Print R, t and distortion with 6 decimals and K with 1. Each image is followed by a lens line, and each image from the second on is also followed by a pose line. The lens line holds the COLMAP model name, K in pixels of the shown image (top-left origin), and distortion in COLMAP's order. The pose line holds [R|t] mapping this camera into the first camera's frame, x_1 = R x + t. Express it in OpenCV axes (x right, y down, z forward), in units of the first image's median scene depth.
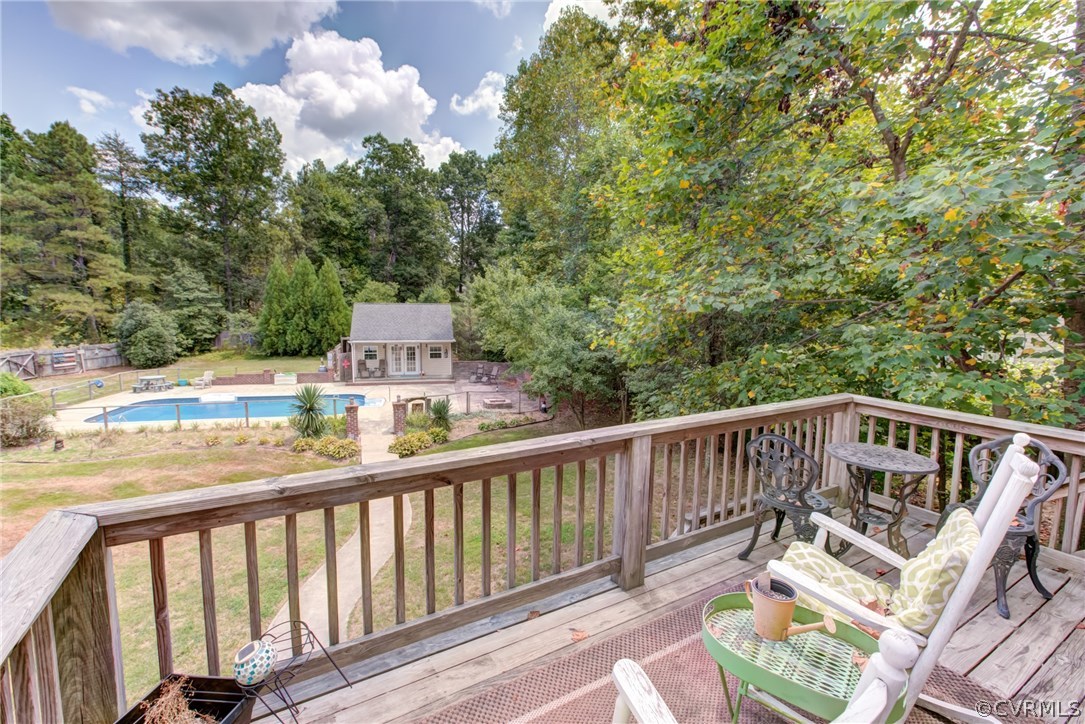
lens RADIAL K [[501.1, 0, 542.6], [0, 501.1, 352.1], [0, 0, 1]] dist [-0.019069, 0.011344]
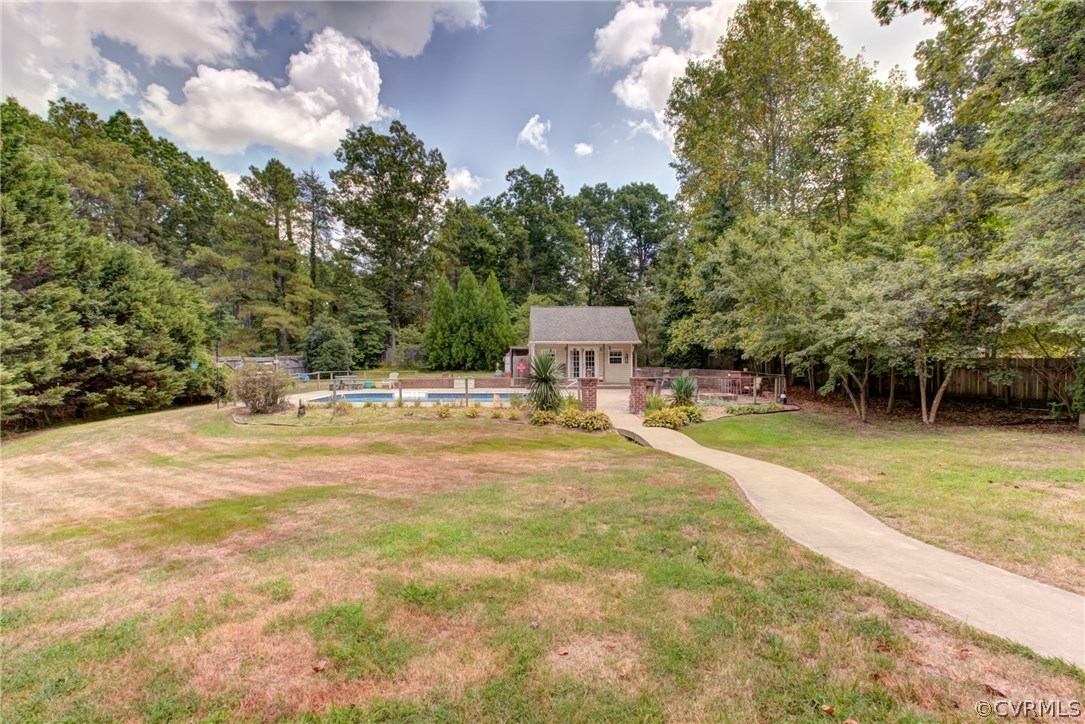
lens RADIAL K [[501.1, 0, 528.9], [0, 501.1, 348.5], [0, 0, 1]] dist [-0.019069, 0.011344]
pose [[0.978198, -0.014878, -0.207139, -0.154266], [-0.009268, 0.993309, -0.115113, 0.080087], [0.207466, 0.114523, 0.971515, 0.059925]]
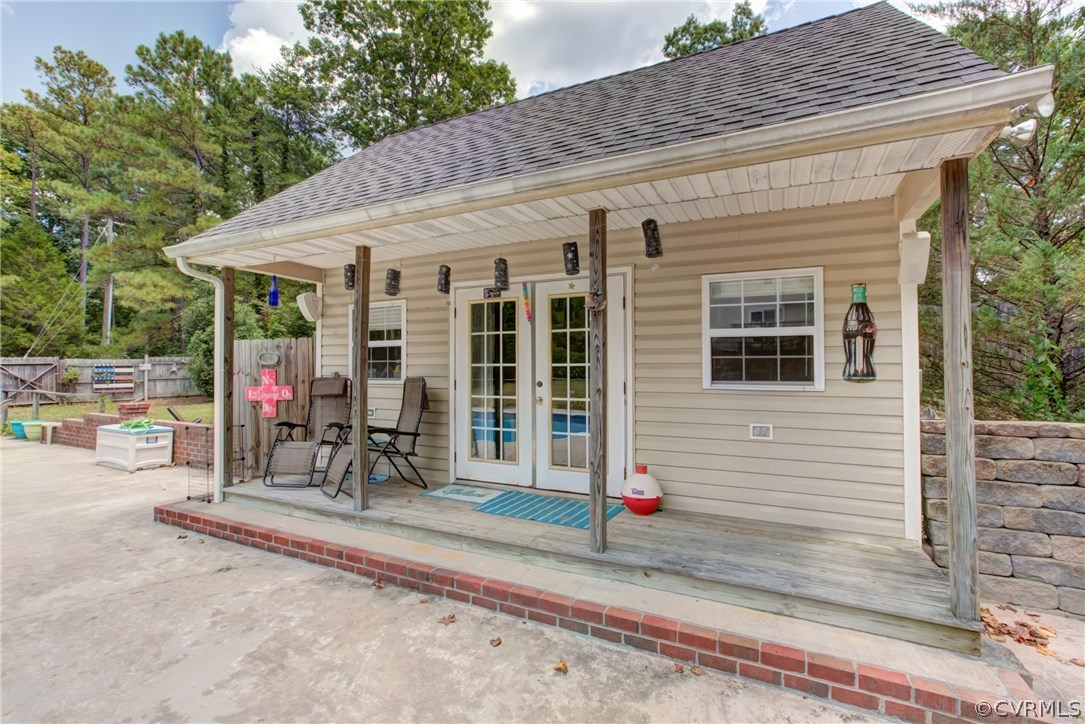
lens RADIAL K [[501.1, 0, 531.5], [0, 501.1, 354.9], [0, 0, 1]] dist [-0.019069, 0.011344]
pose [[0.753086, -0.025376, -0.657432, -0.151599], [-0.068773, 0.990745, -0.117021, 0.020906], [0.654318, 0.133340, 0.744371, 0.753023]]
